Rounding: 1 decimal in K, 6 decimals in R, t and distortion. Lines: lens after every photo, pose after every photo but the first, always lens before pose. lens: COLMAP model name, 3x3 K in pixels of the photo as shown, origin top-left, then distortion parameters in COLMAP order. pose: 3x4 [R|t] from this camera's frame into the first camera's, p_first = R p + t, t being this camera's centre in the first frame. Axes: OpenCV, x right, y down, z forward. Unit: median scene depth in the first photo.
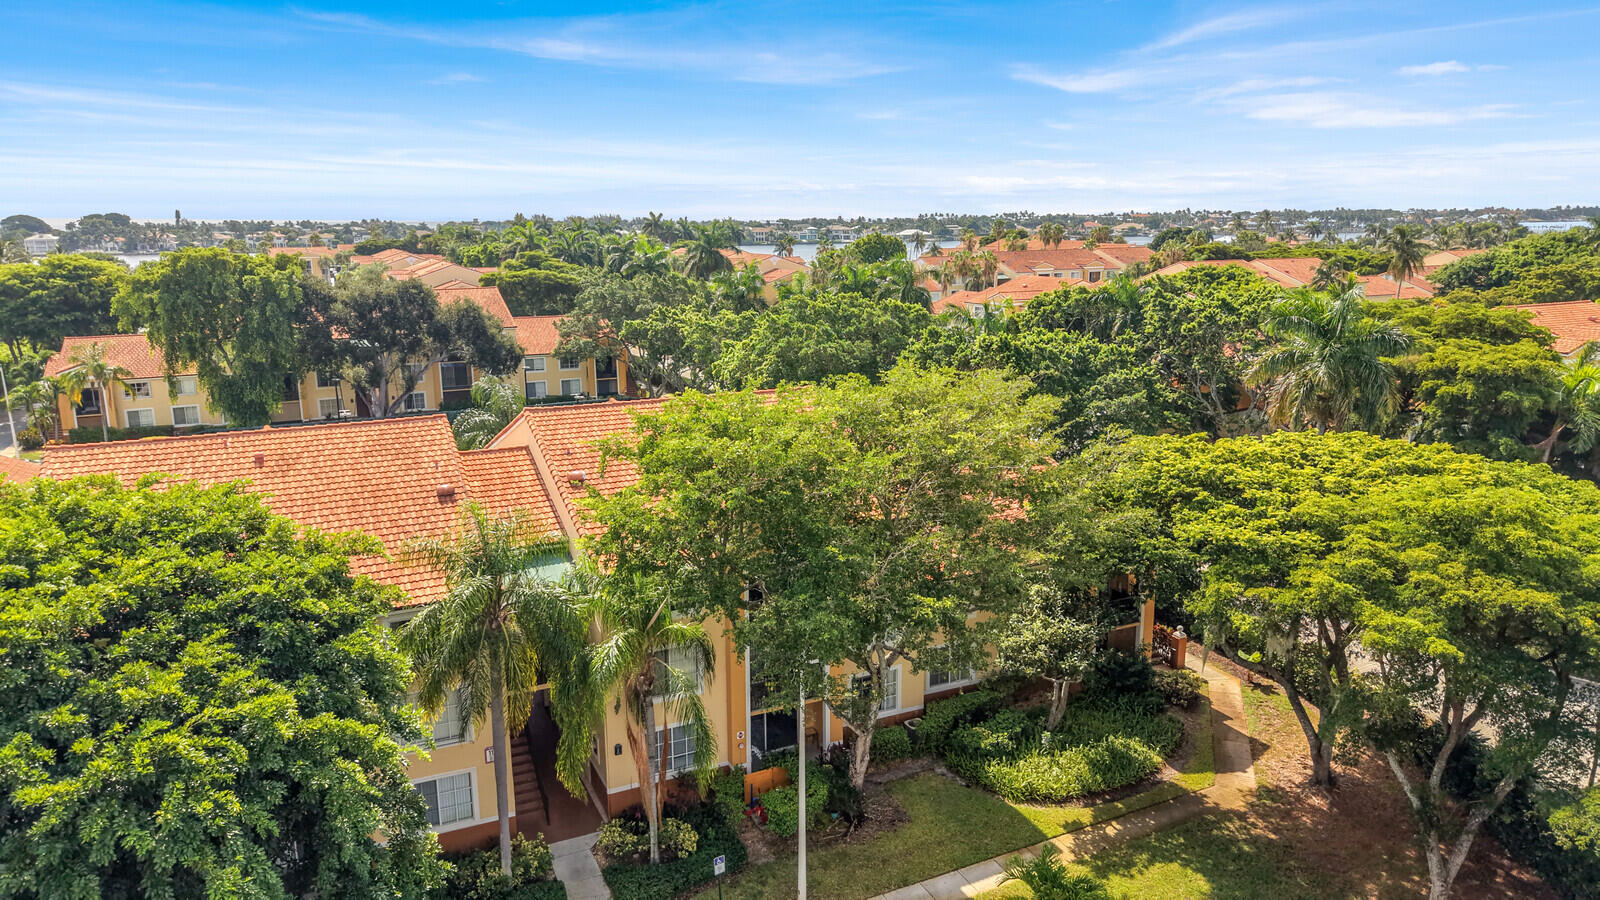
lens RADIAL K [[1062.3, 0, 800.0], [0, 1062.3, 450.0], [0, 0, 1]] dist [0.030274, -0.032586]
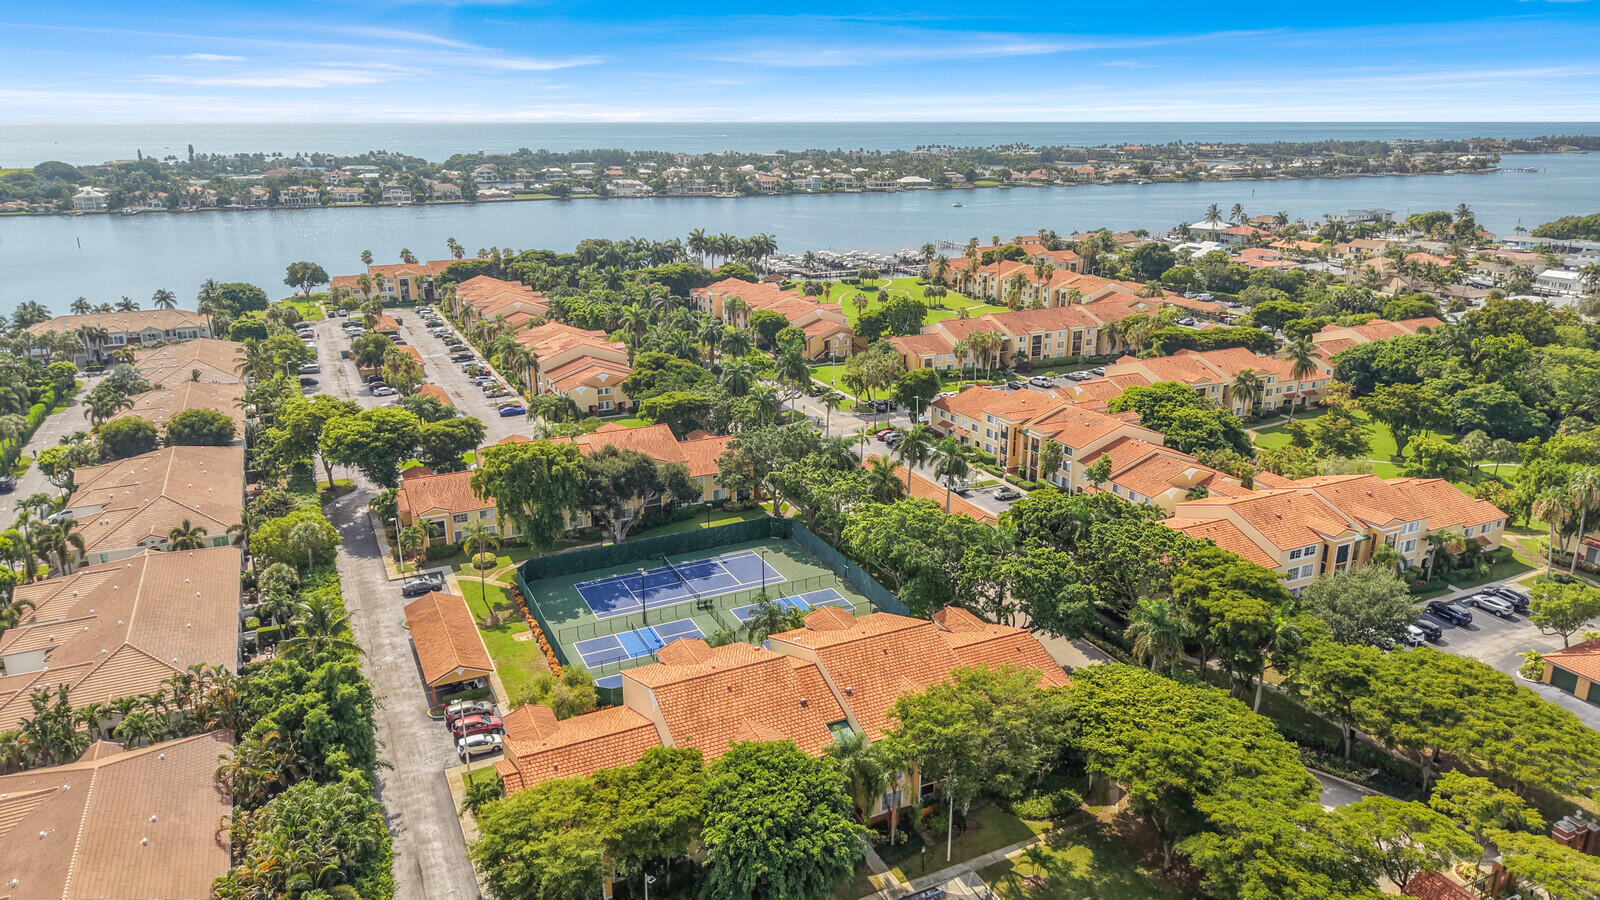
lens RADIAL K [[1062.3, 0, 800.0], [0, 1062.3, 450.0], [0, 0, 1]] dist [0.030274, -0.032586]
pose [[0.999948, 0.001099, 0.010108, -0.354420], [-0.001974, 0.996209, 0.086968, -0.760536], [-0.009974, -0.086983, 0.996160, -1.442732]]
